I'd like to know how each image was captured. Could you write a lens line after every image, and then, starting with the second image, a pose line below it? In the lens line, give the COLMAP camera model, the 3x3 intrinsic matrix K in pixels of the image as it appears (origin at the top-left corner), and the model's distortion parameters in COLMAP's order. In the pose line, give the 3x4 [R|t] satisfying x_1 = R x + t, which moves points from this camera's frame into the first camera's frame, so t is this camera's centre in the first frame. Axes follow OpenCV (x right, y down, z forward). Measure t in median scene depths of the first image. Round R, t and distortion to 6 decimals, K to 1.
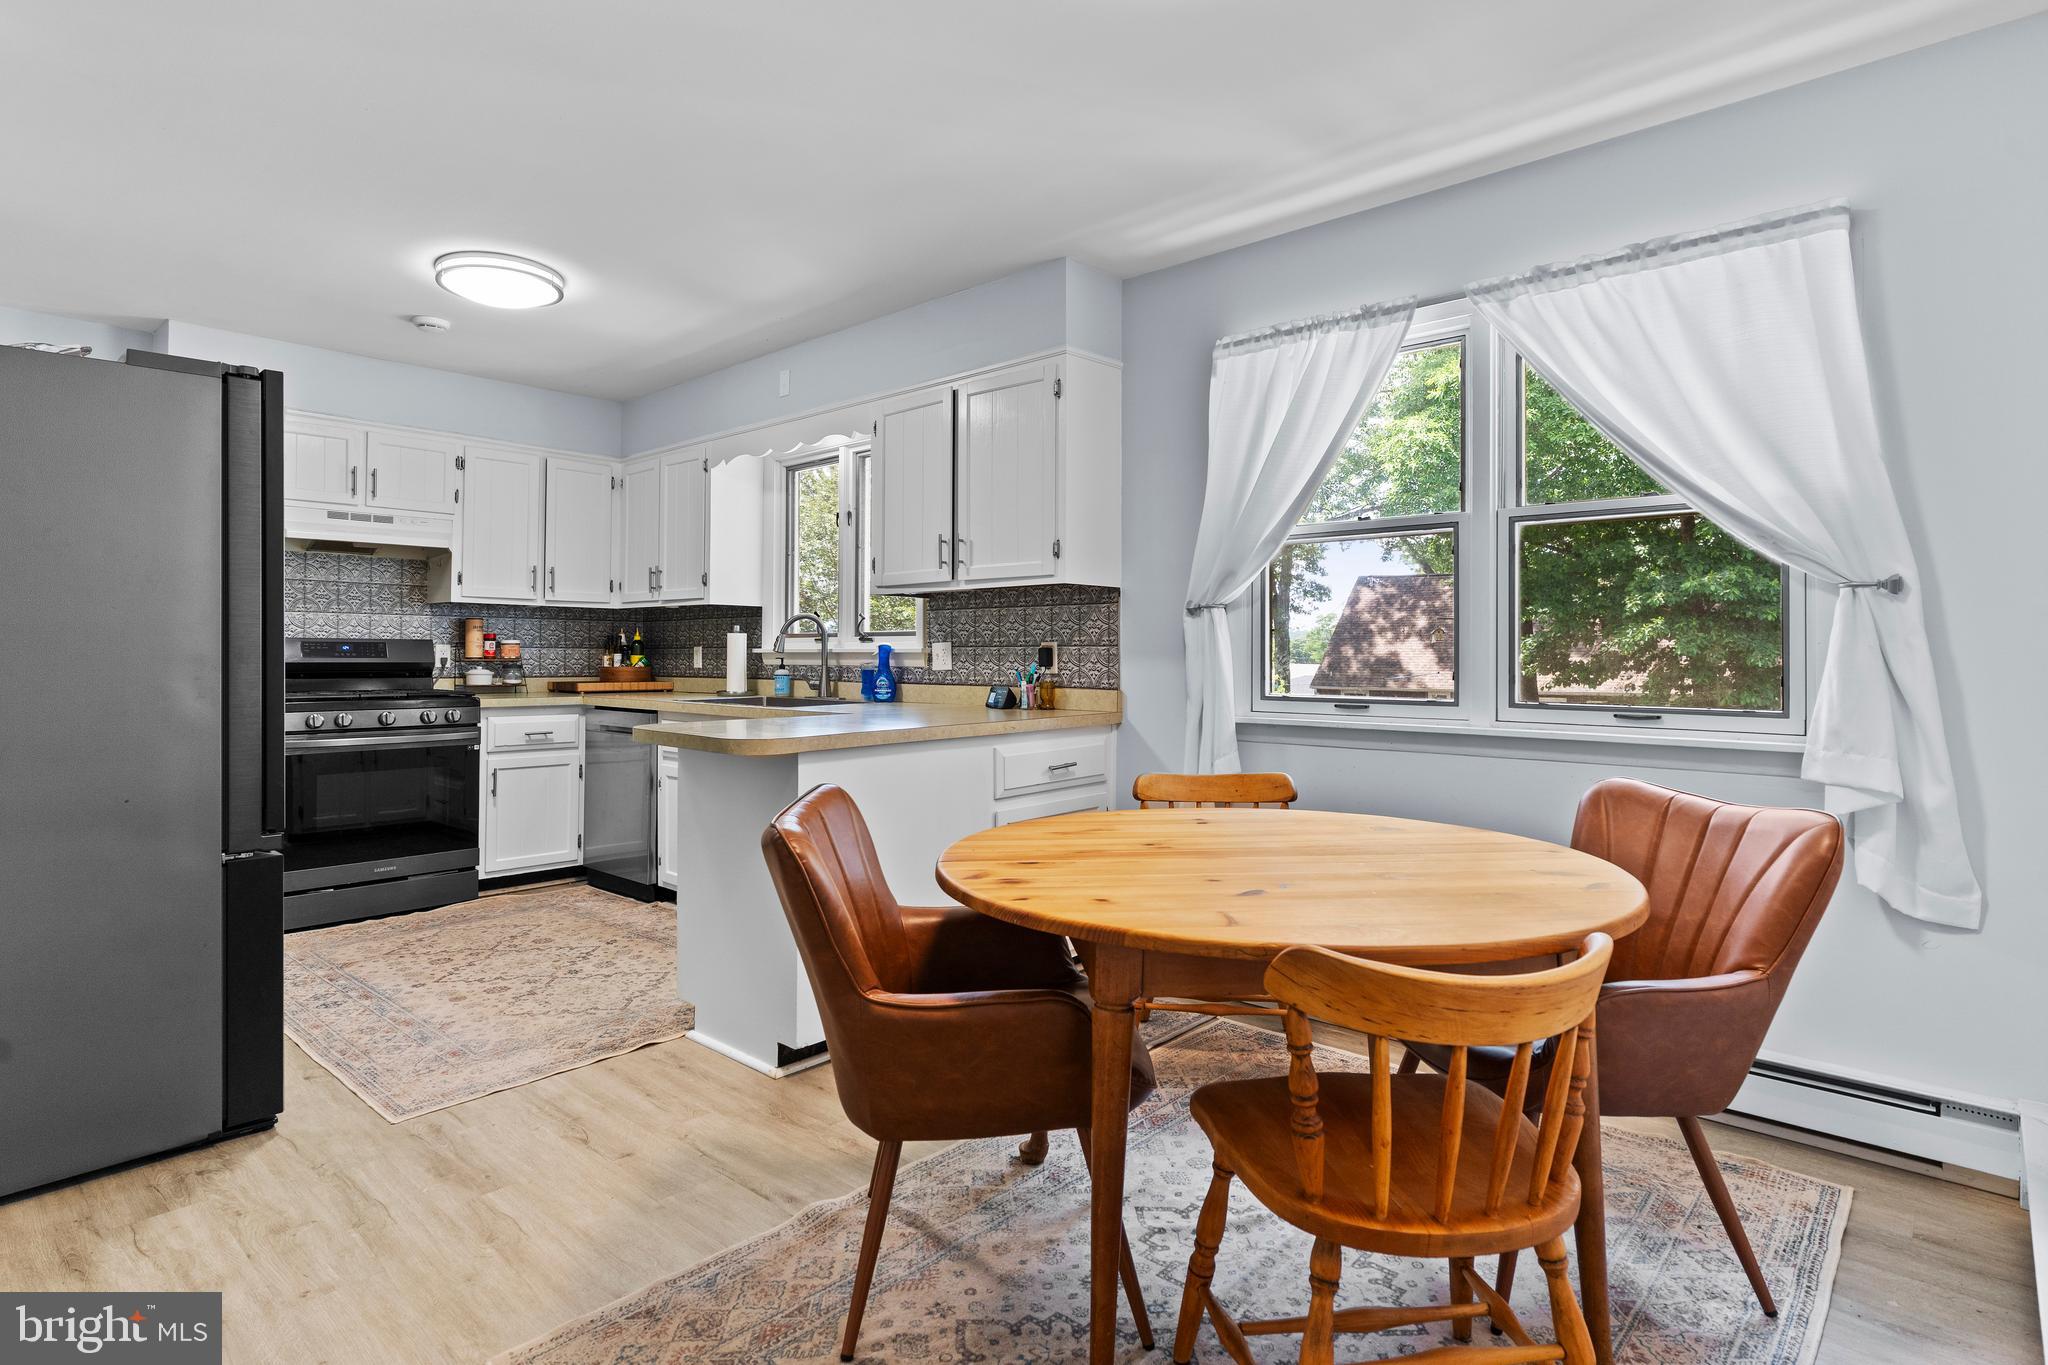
lens RADIAL K [[1063.5, 0, 1014.4], [0, 1063.5, 652.4], [0, 0, 1]] dist [-0.002239, 0.000045]
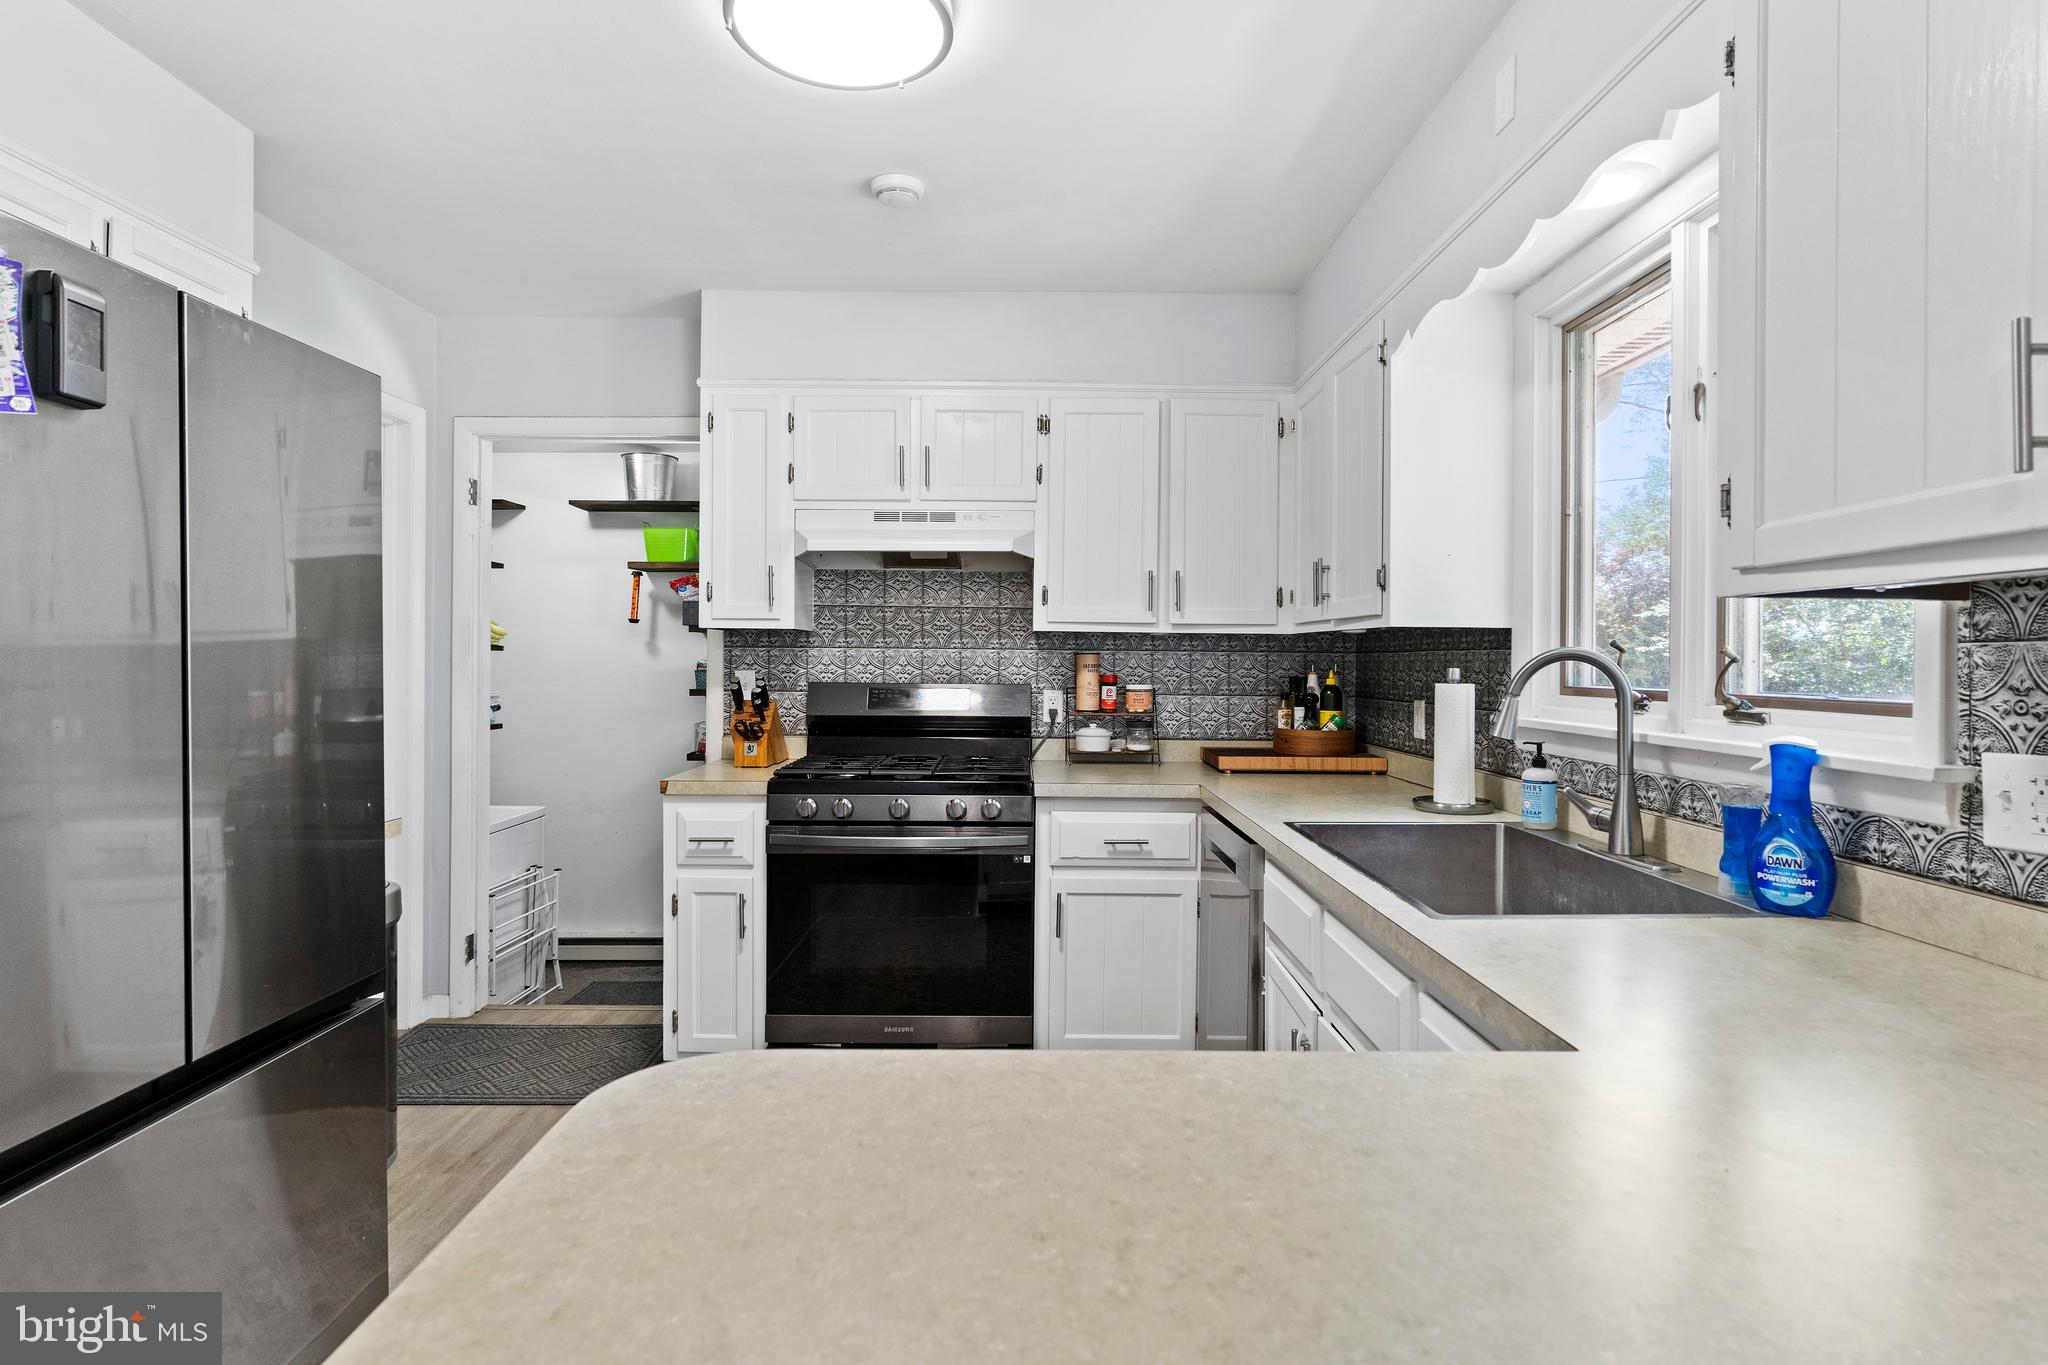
lens RADIAL K [[1056.0, 0, 1025.3], [0, 1056.0, 656.7], [0, 0, 1]] dist [-0.005056, 0.000839]
pose [[0.679197, 0.000828, -0.733955, -0.038375], [-0.003940, 0.999989, -0.002517, -0.029159], [0.733945, 0.004601, 0.679193, 0.535743]]
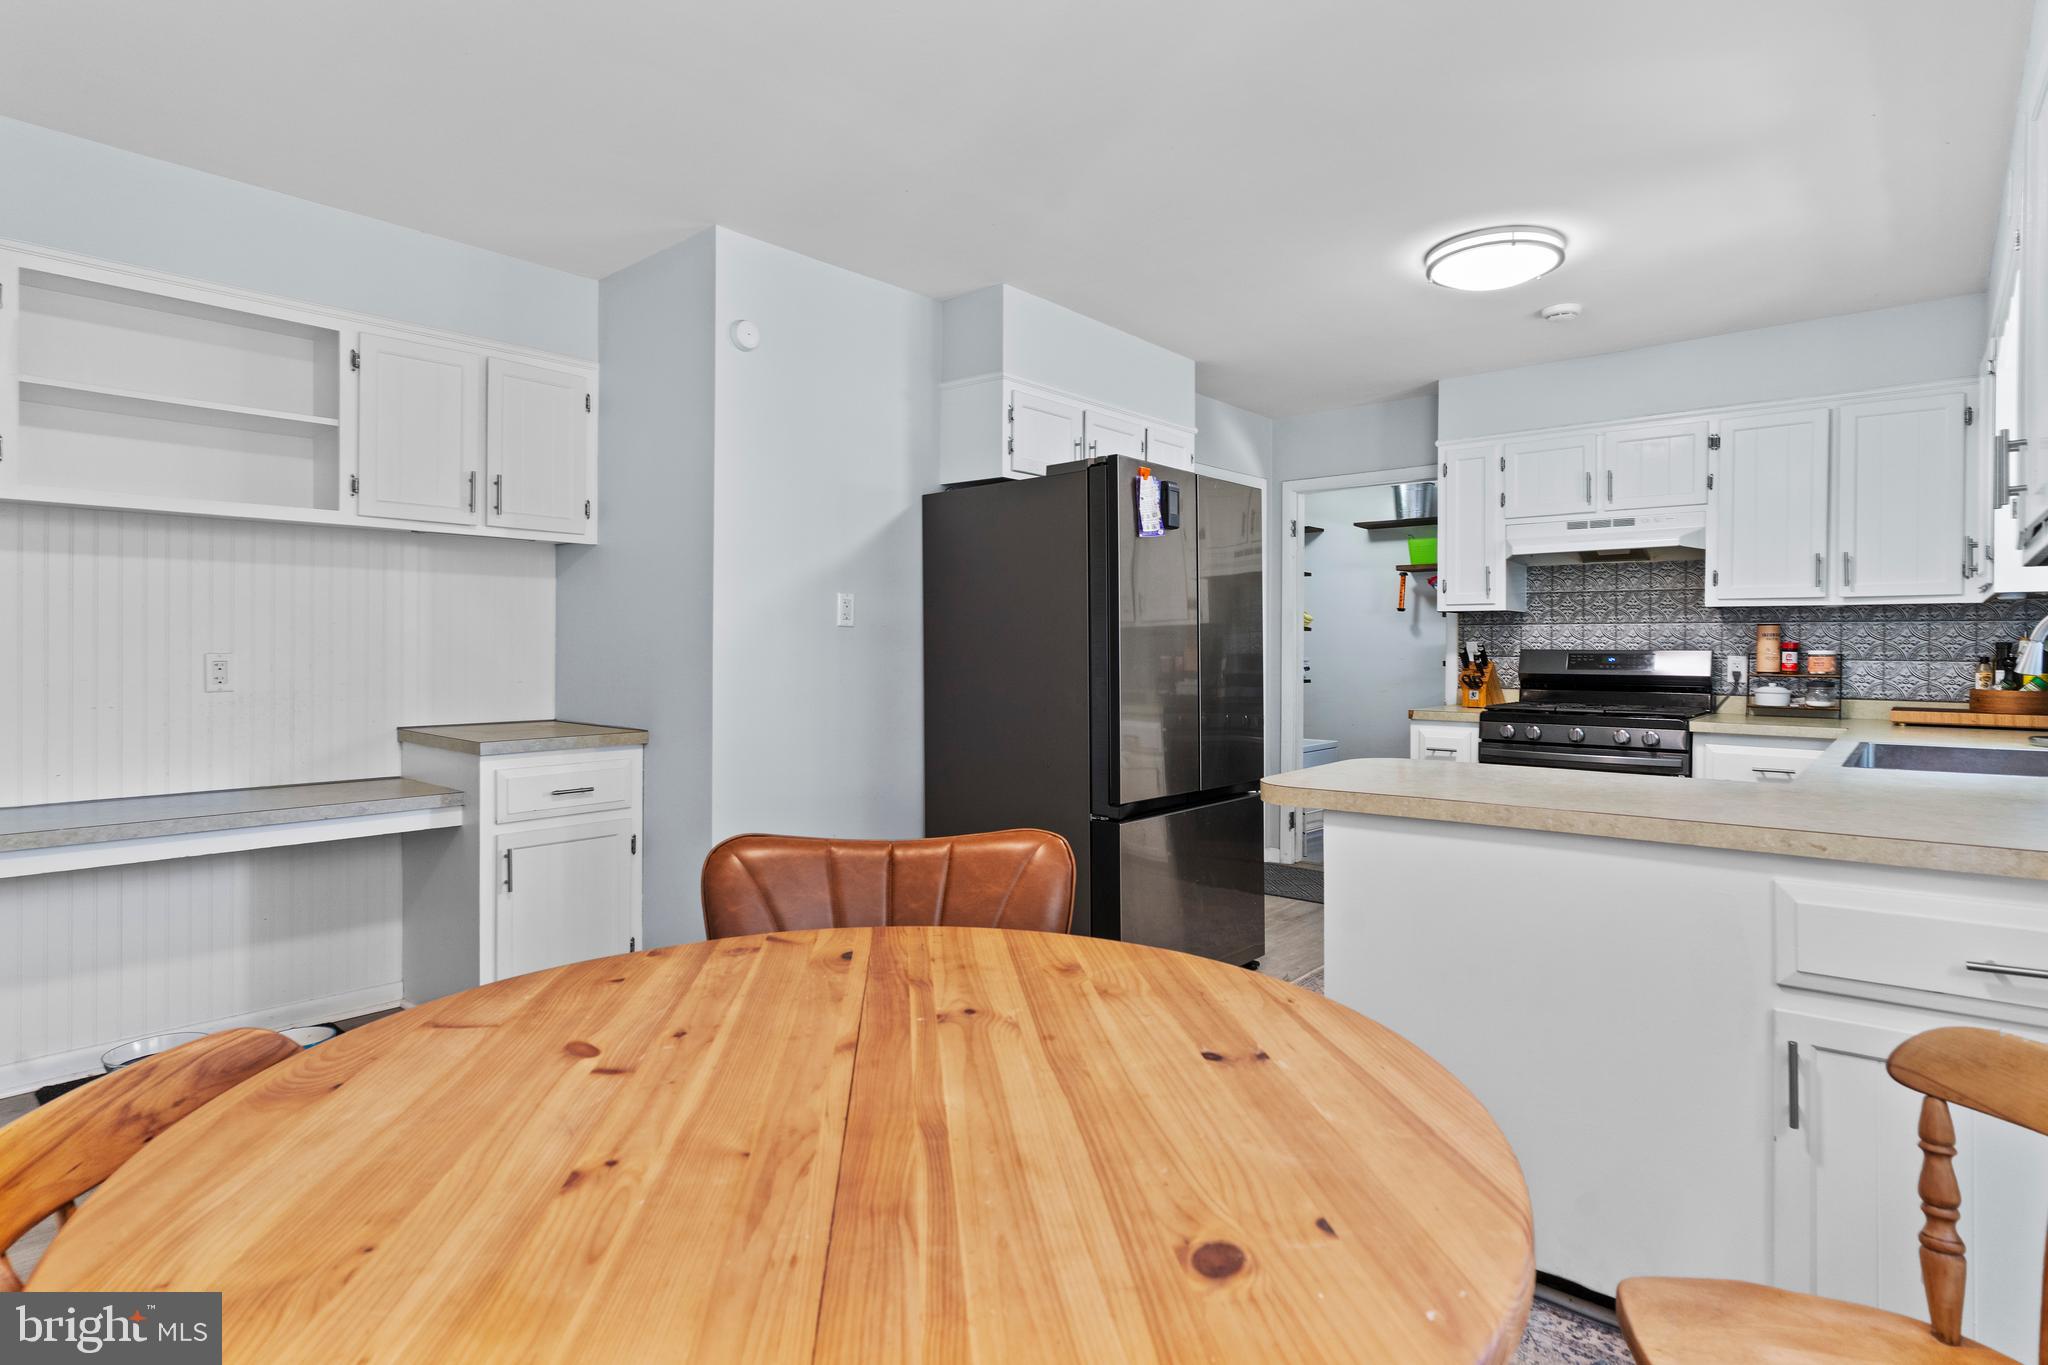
lens RADIAL K [[1056.0, 0, 1025.3], [0, 1056.0, 656.7], [0, 0, 1]] dist [-0.005056, 0.000839]
pose [[0.031878, 0.005043, -0.999479, 0.299728], [-0.002672, 0.999984, 0.004960, -0.009915], [0.999488, 0.002512, 0.031891, 0.423870]]
